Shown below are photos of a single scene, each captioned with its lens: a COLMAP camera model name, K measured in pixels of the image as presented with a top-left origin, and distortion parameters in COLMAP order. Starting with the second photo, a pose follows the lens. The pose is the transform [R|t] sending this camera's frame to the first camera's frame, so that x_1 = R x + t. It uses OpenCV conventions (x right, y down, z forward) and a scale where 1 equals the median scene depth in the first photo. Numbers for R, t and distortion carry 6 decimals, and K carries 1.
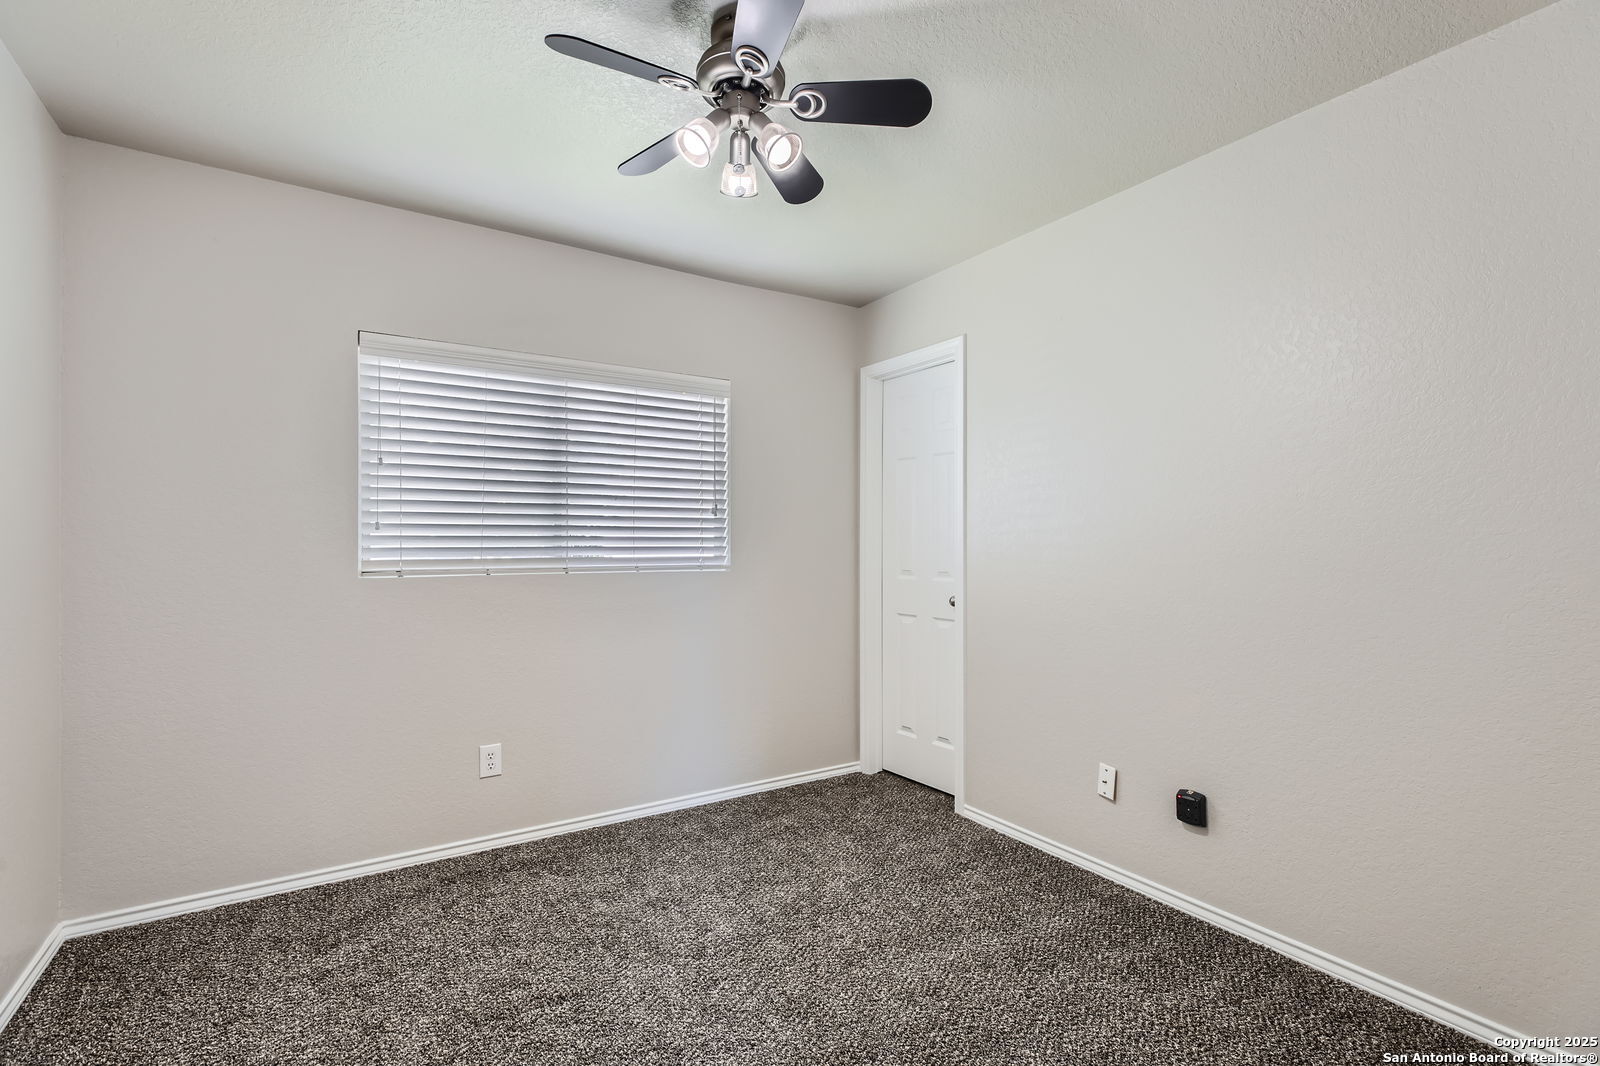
lens RADIAL K [[730.3, 0, 800.0], [0, 730.3, 533.0], [0, 0, 1]] dist [0.001307, 0.000177]
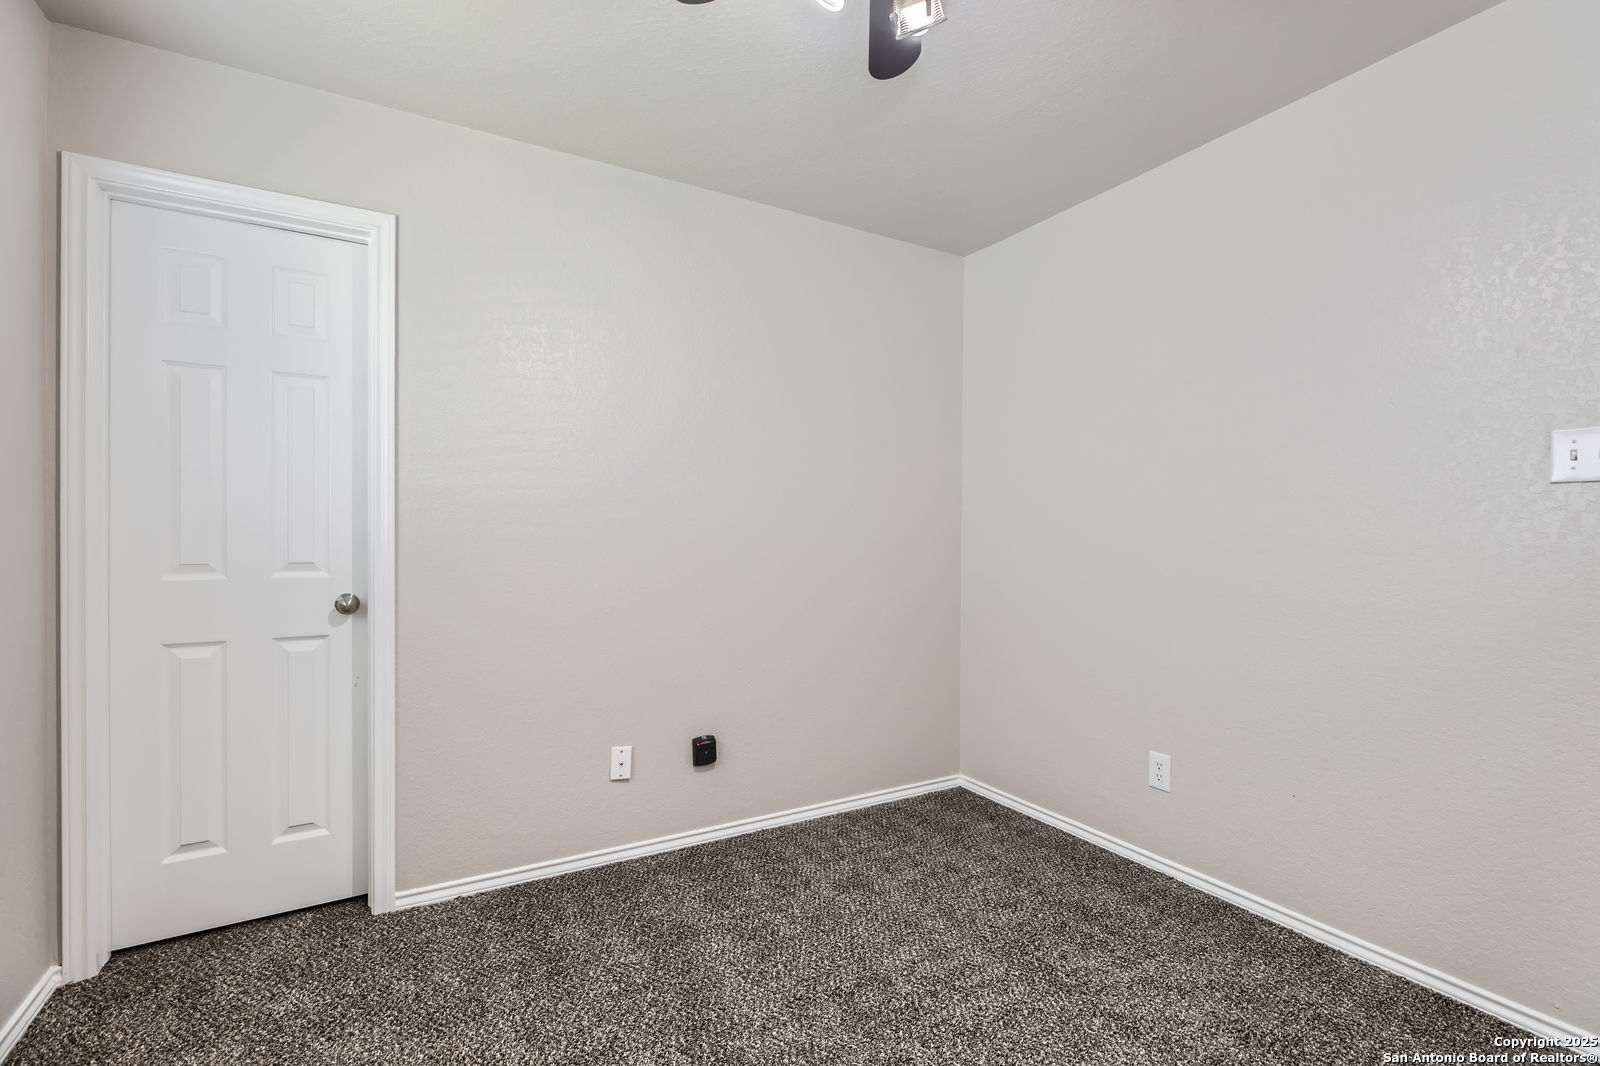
lens RADIAL K [[730.3, 0, 800.0], [0, 730.3, 533.0], [0, 0, 1]] dist [0.001307, 0.000177]
pose [[0.050296, 0.004353, 0.998725, -0.468729], [-0.018558, 0.999822, -0.003424, 0.024543], [-0.998562, -0.018362, 0.050368, 0.607353]]
